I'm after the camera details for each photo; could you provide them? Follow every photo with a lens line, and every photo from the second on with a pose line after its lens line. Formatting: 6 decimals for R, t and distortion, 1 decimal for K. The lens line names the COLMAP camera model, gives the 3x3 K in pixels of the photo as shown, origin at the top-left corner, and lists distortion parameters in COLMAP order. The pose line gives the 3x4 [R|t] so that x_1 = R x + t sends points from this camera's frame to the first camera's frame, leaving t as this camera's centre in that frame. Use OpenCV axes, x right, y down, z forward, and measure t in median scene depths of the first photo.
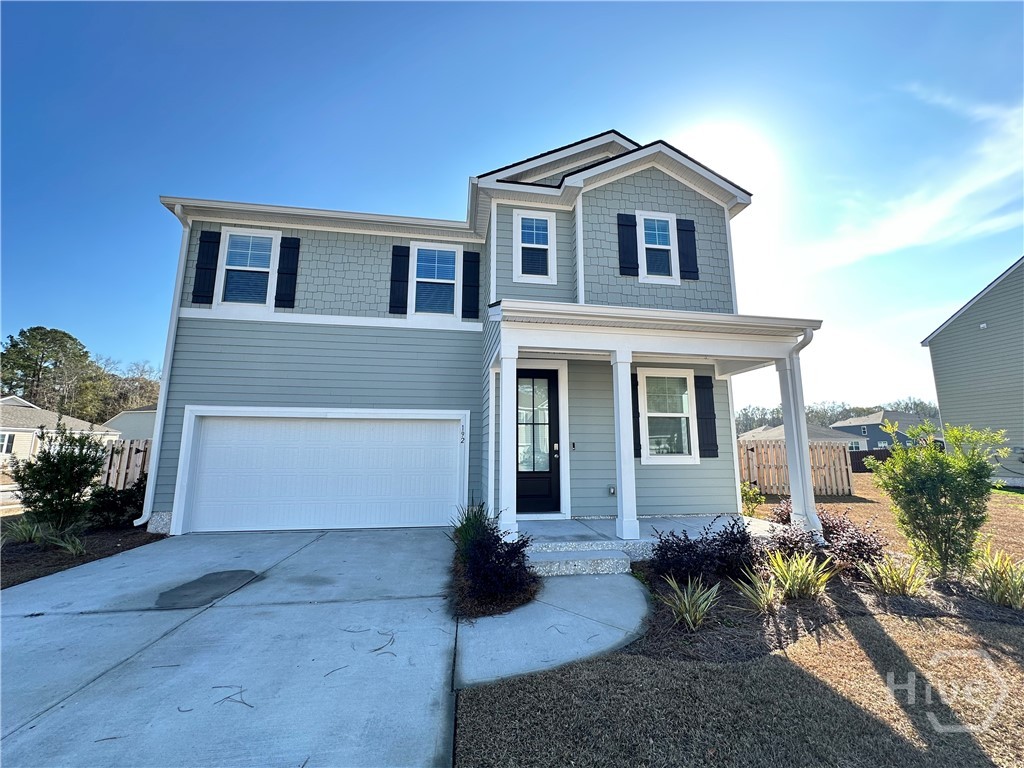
lens RADIAL K [[410.2, 0, 516.3], [0, 410.2, 384.3], [0, 0, 1]] dist [-0.000998, 0.000356]
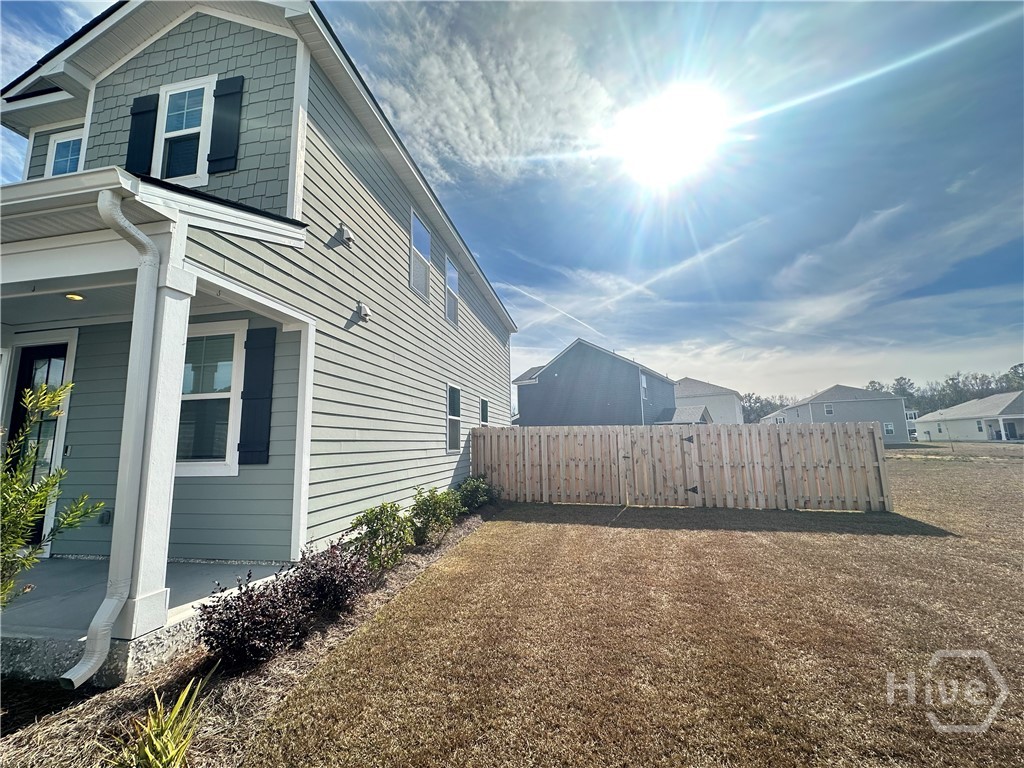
lens RADIAL K [[410.2, 0, 511.7], [0, 410.2, 385.3], [0, 0, 1]] dist [-0.000998, 0.000356]
pose [[0.943395, -0.071547, -0.323862, 0.985666], [0.078269, 0.996902, 0.007761, 0.085828], [0.322303, -0.032670, 0.946073, 0.545027]]
